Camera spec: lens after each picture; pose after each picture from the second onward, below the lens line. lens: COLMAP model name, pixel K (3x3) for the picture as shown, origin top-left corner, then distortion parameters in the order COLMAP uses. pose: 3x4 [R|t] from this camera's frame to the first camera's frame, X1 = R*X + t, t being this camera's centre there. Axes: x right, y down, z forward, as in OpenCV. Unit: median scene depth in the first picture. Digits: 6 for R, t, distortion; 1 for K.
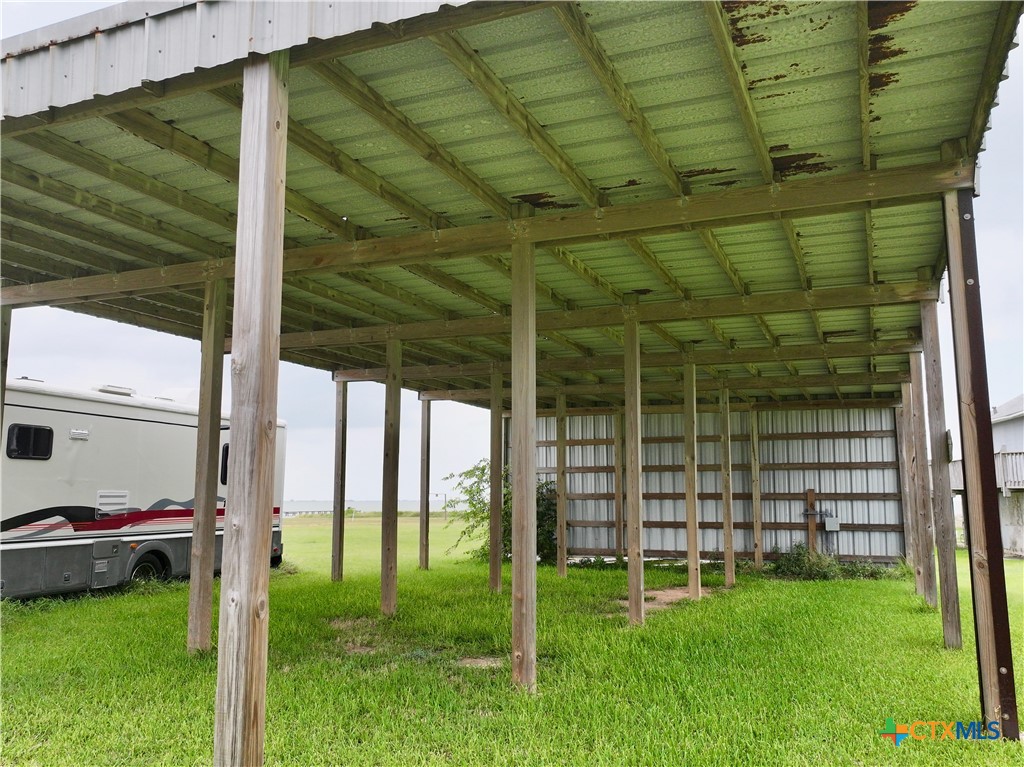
lens RADIAL K [[820.2, 0, 512.6], [0, 820.2, 383.9], [0, 0, 1]] dist [0.002296, 0.003029]
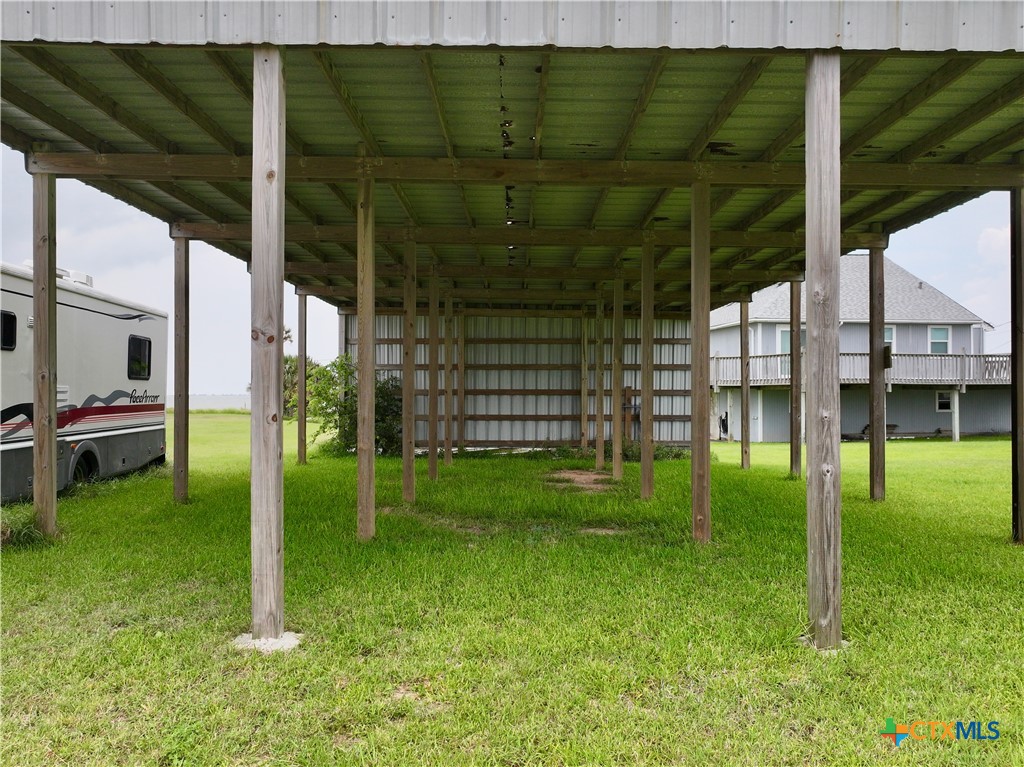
lens RADIAL K [[820.2, 0, 509.2], [0, 820.2, 384.0], [0, 0, 1]] dist [0.002296, 0.003029]
pose [[0.918294, 0.005752, 0.395858, -0.266353], [-0.056052, 0.991711, 0.115616, -0.001585], [-0.391912, -0.128358, 0.911005, -0.003030]]
